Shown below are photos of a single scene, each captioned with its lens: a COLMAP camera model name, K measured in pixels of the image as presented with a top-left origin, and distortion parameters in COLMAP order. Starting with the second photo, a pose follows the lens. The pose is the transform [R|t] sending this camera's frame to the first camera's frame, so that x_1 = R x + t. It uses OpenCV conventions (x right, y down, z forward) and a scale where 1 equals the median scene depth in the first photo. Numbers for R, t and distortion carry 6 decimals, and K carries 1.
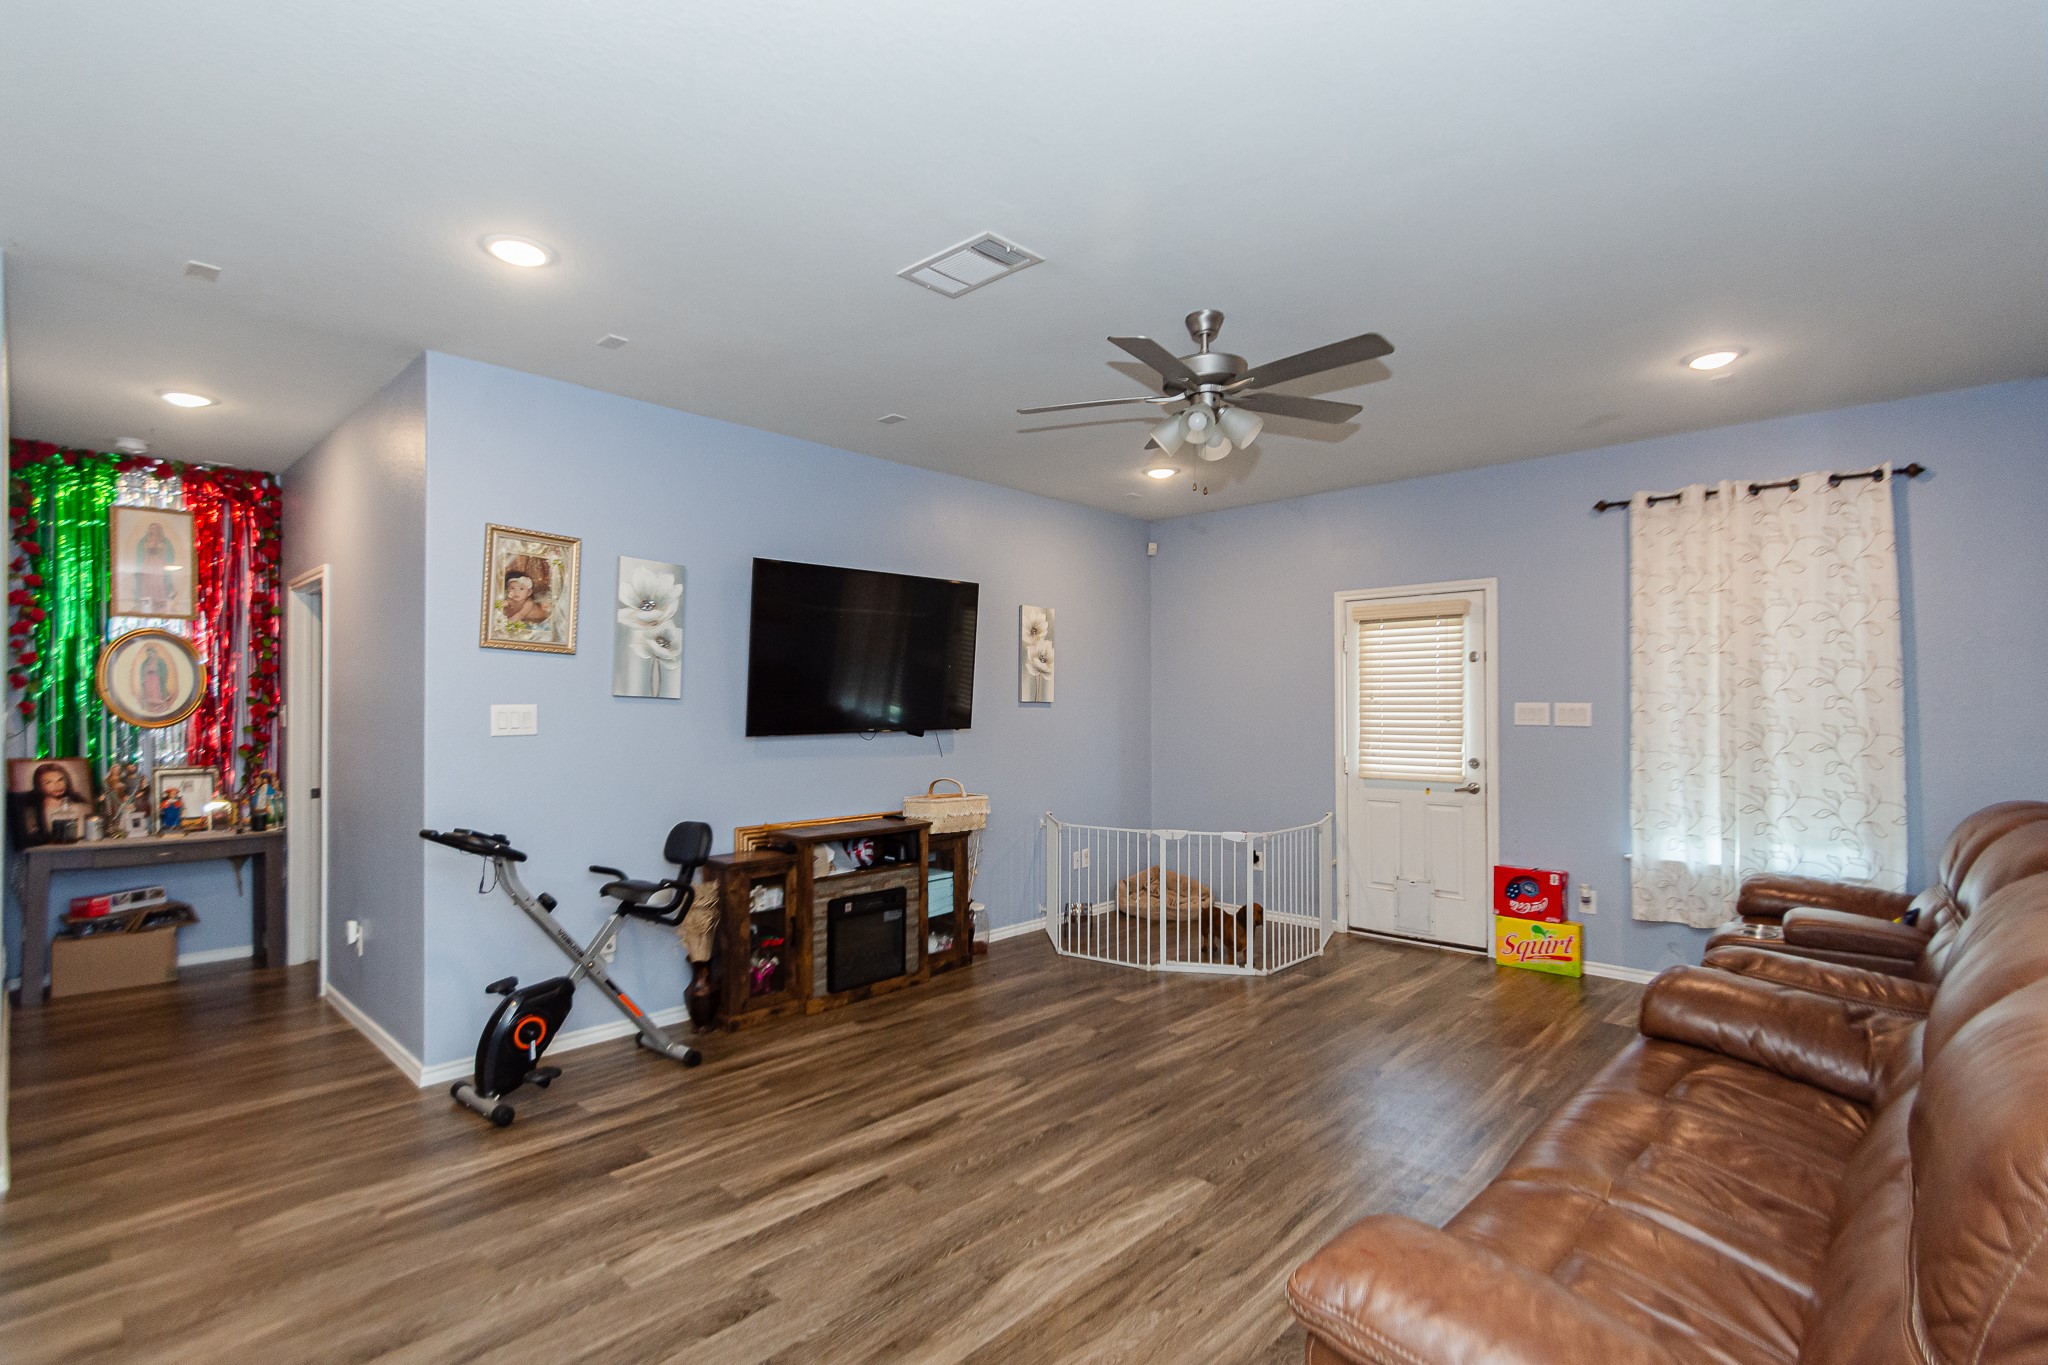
lens RADIAL K [[923.9, 0, 979.4], [0, 923.9, 694.5], [0, 0, 1]] dist [-0.002787, -0.000869]
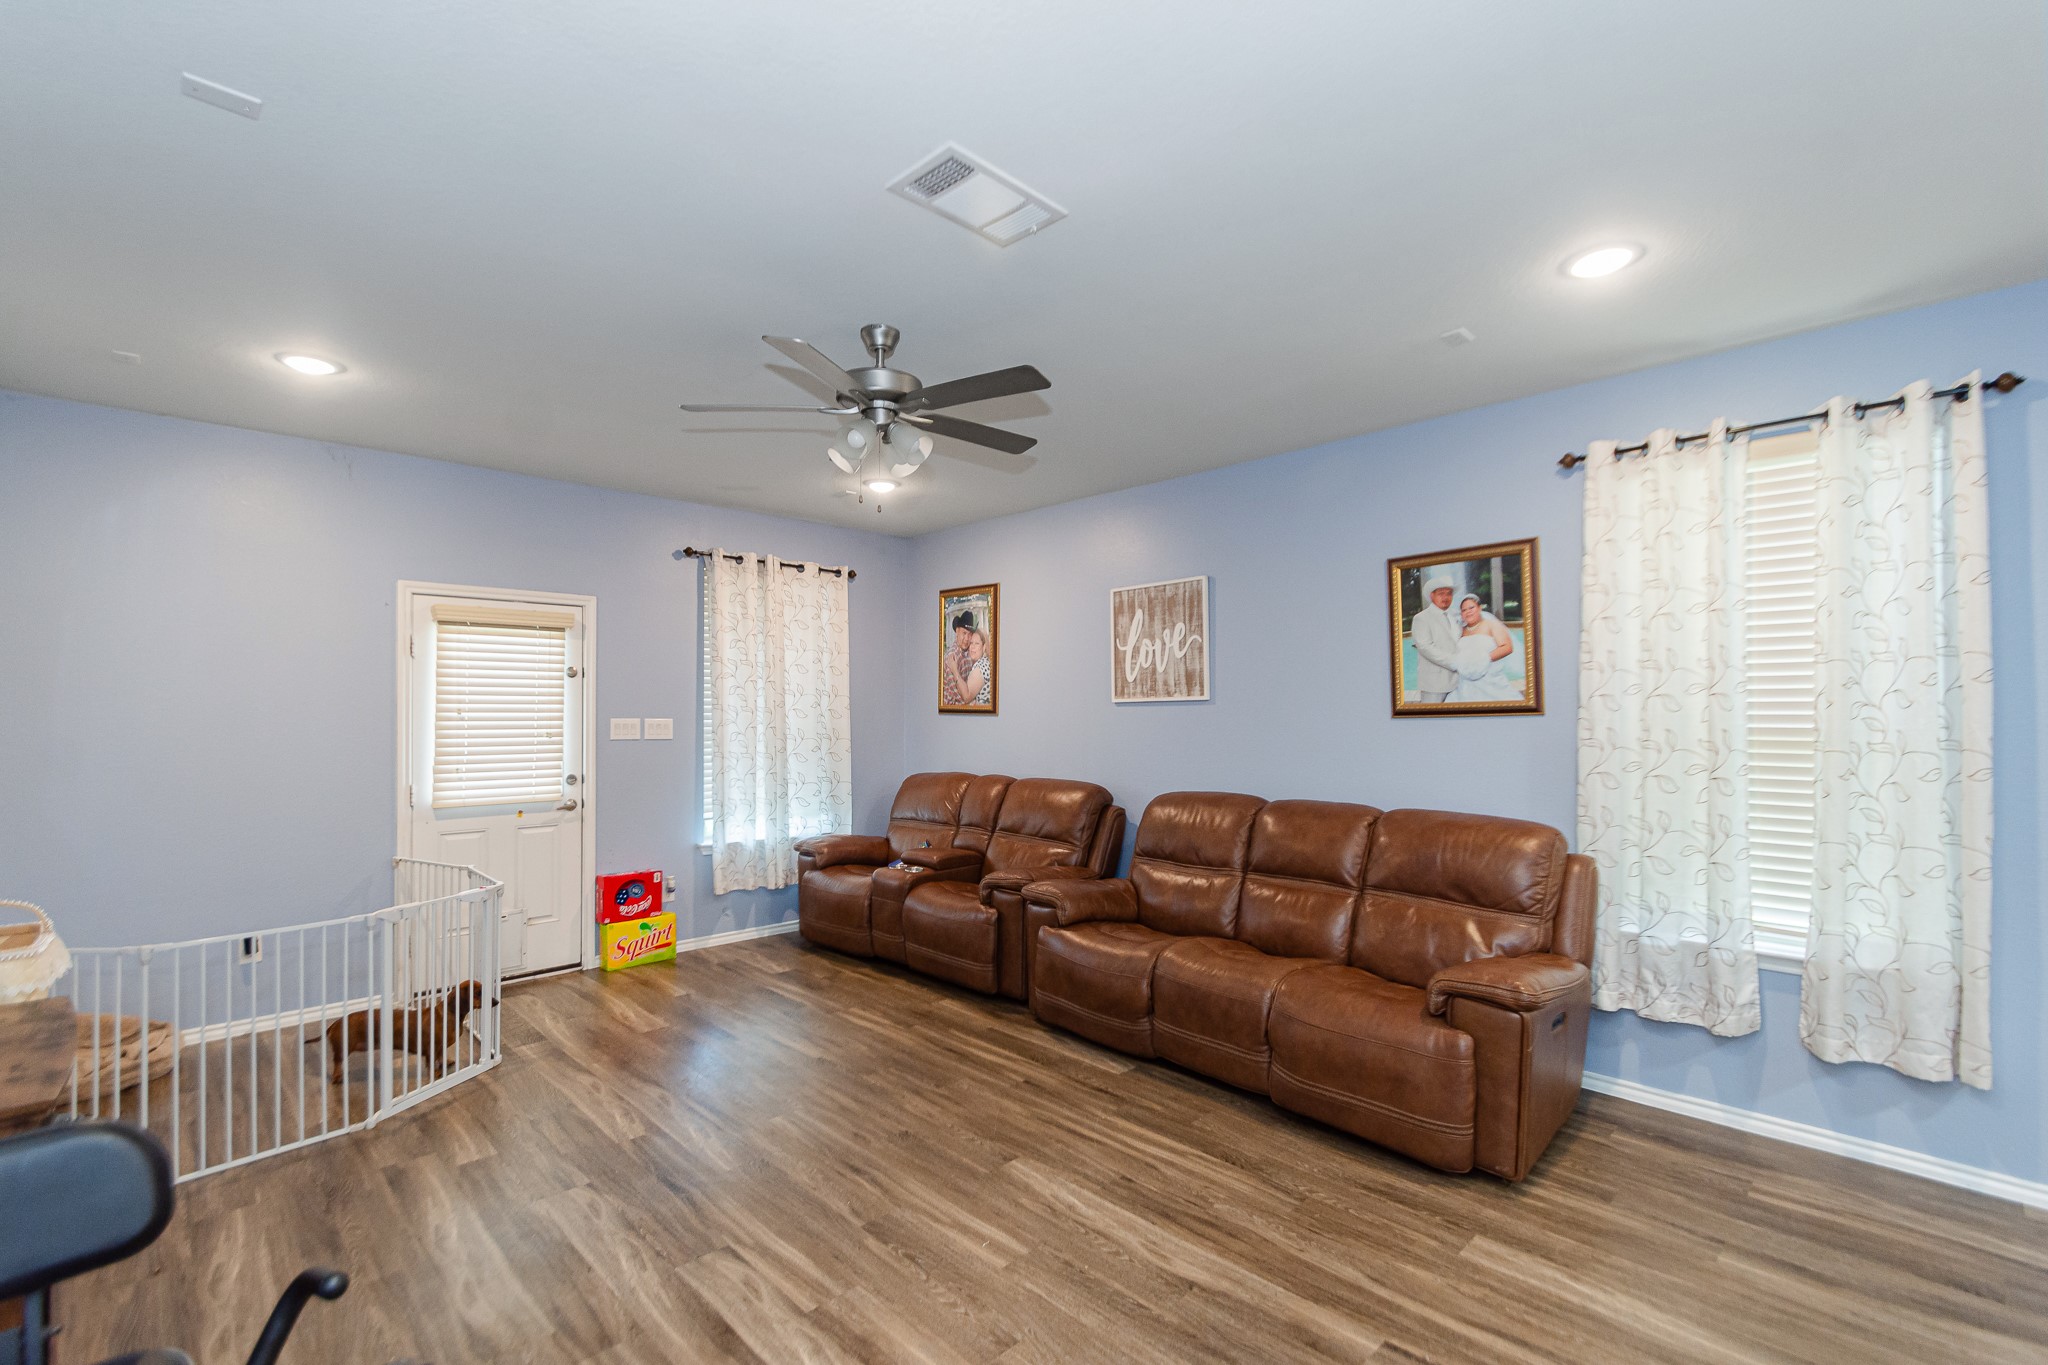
lens RADIAL K [[930.3, 0, 993.9], [0, 930.3, 703.5], [0, 0, 1]] dist [0.007164, -0.001003]
pose [[0.039409, 0.010283, 0.999170, -0.533884], [-0.012230, 0.999877, -0.009808, -0.003665], [-0.999148, -0.011833, 0.039530, 0.604035]]
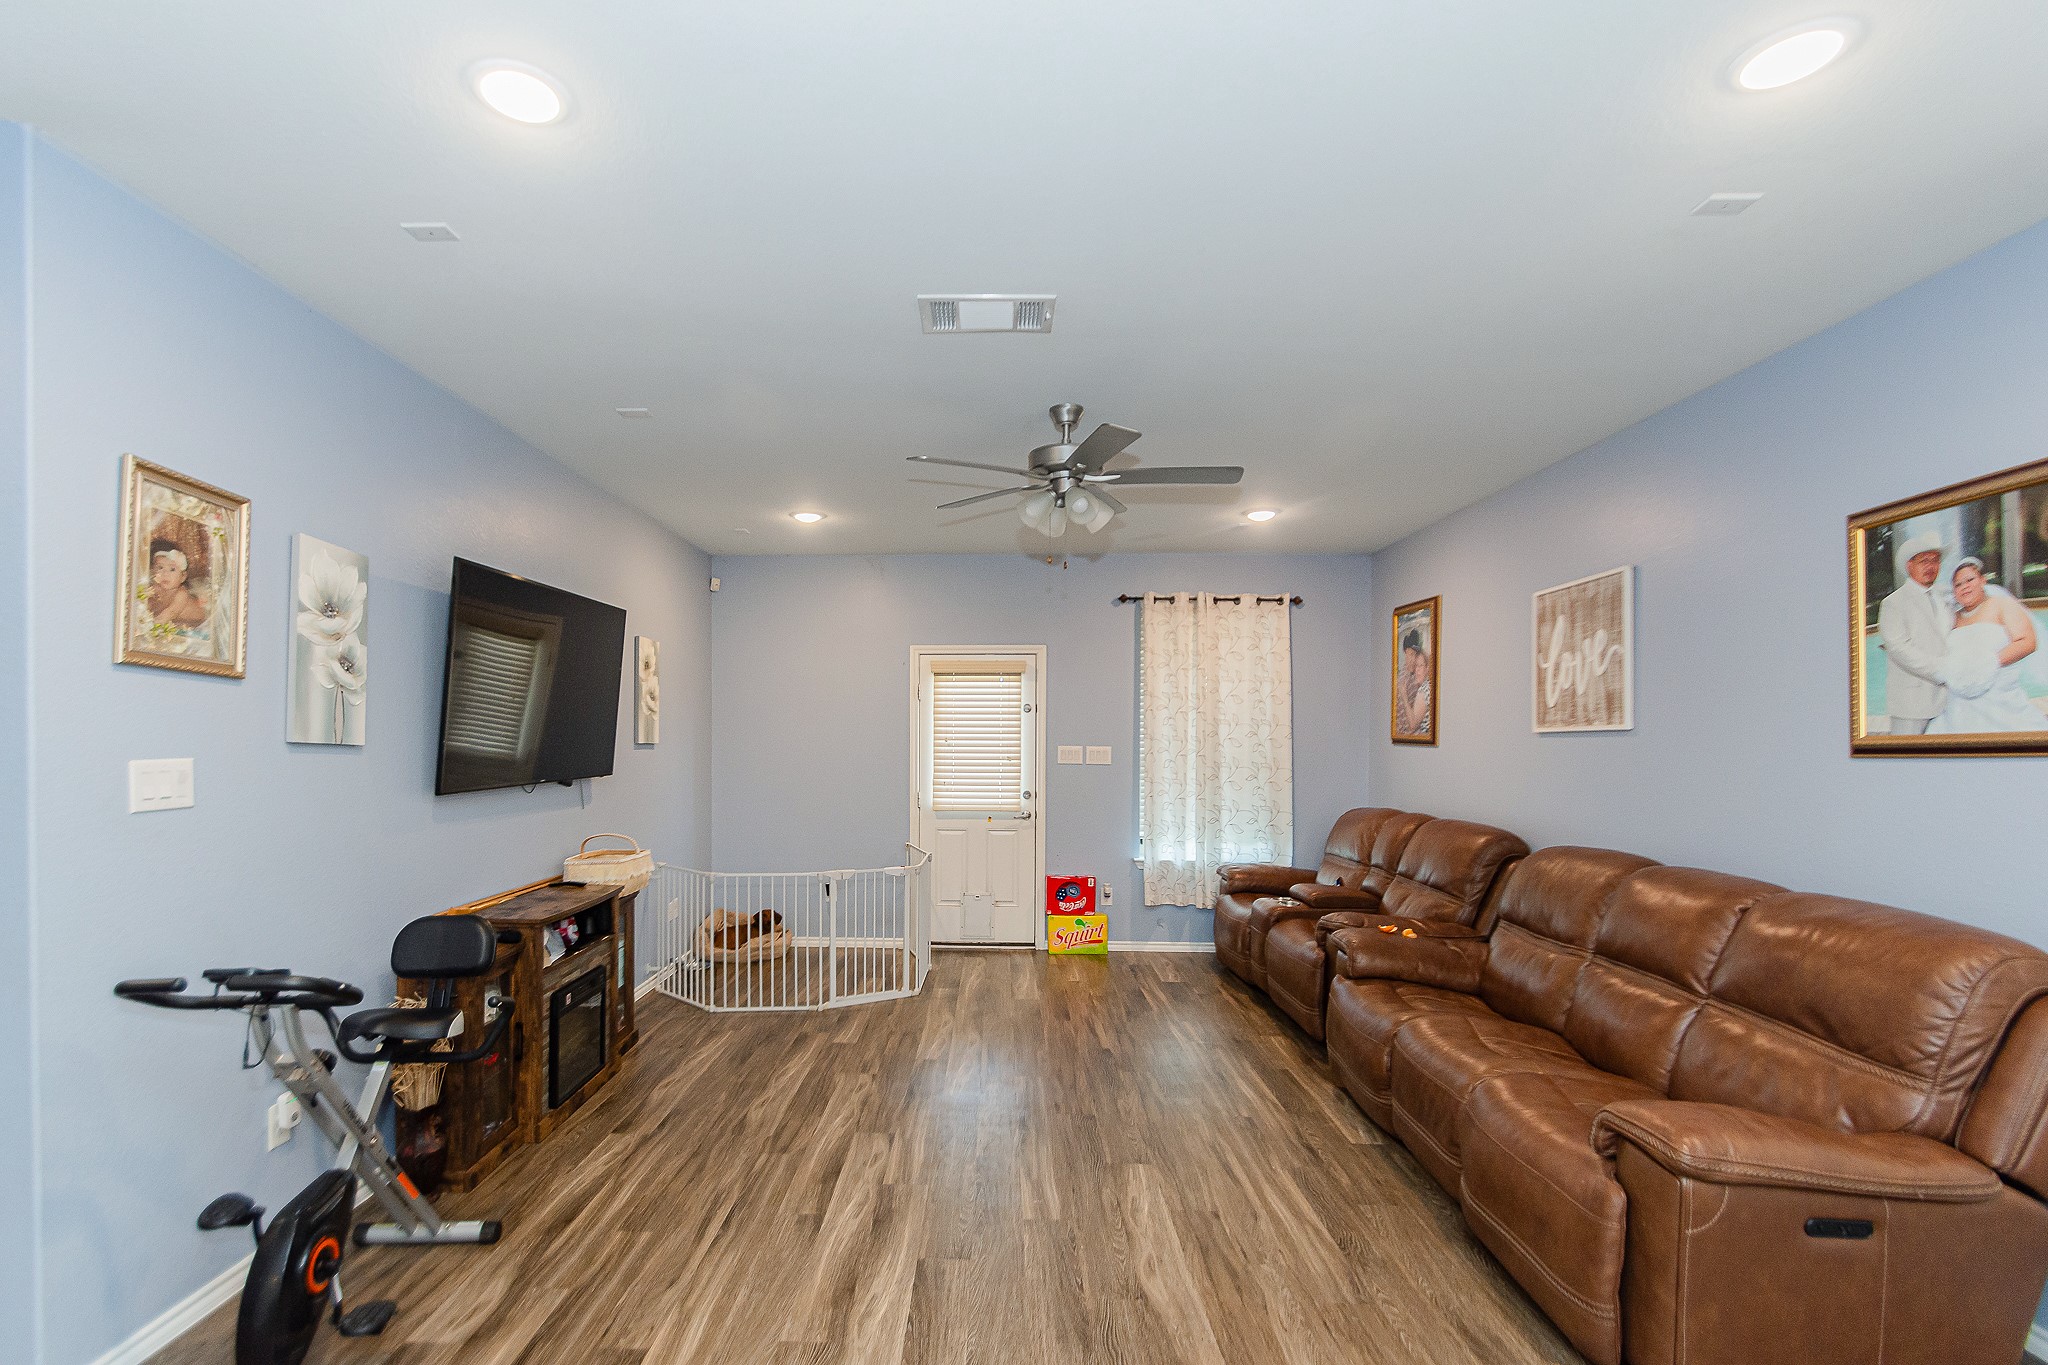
lens RADIAL K [[930.3, 0, 917.8], [0, 930.3, 740.7], [0, 0, 1]] dist [0.007164, -0.001003]
pose [[0.761069, 0.001984, 0.648668, -0.454403], [-0.013421, 0.999829, 0.012688, -0.013552], [-0.648532, -0.018363, 0.760966, 0.178913]]
